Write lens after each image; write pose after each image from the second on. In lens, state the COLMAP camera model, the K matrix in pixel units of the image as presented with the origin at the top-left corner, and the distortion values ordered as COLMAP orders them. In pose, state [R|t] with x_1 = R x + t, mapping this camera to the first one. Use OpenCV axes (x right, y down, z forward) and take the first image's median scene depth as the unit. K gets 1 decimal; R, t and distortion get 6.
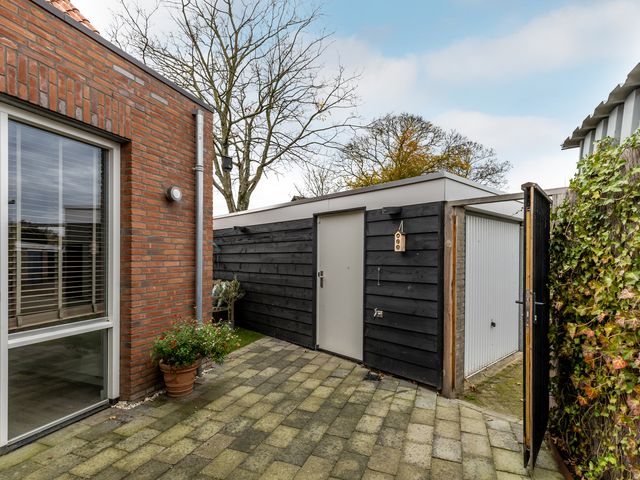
lens RADIAL K [[339.4, 0, 320.5], [0, 339.4, 262.2], [0, 0, 1]] dist [0.002584, 0.000505]
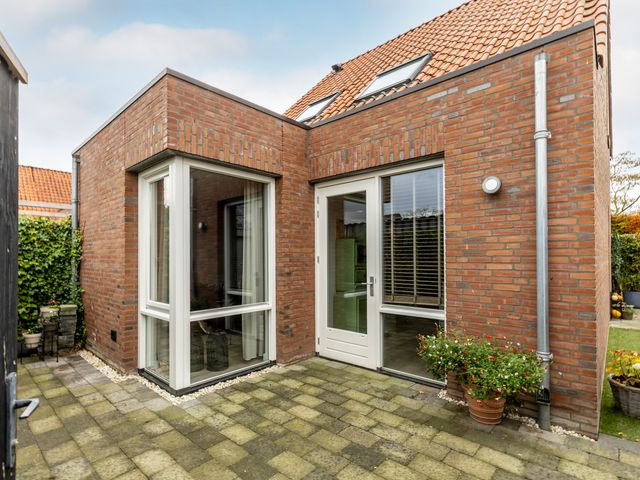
lens RADIAL K [[329.8, 0, 317.6], [0, 329.8, 250.9], [0, 0, 1]] dist [0.000919, 0.000472]
pose [[-0.372037, -0.011768, -0.928143, 0.563757], [-0.007232, 0.999926, -0.009780, -0.026564], [0.928190, 0.003074, -0.372094, 1.003022]]
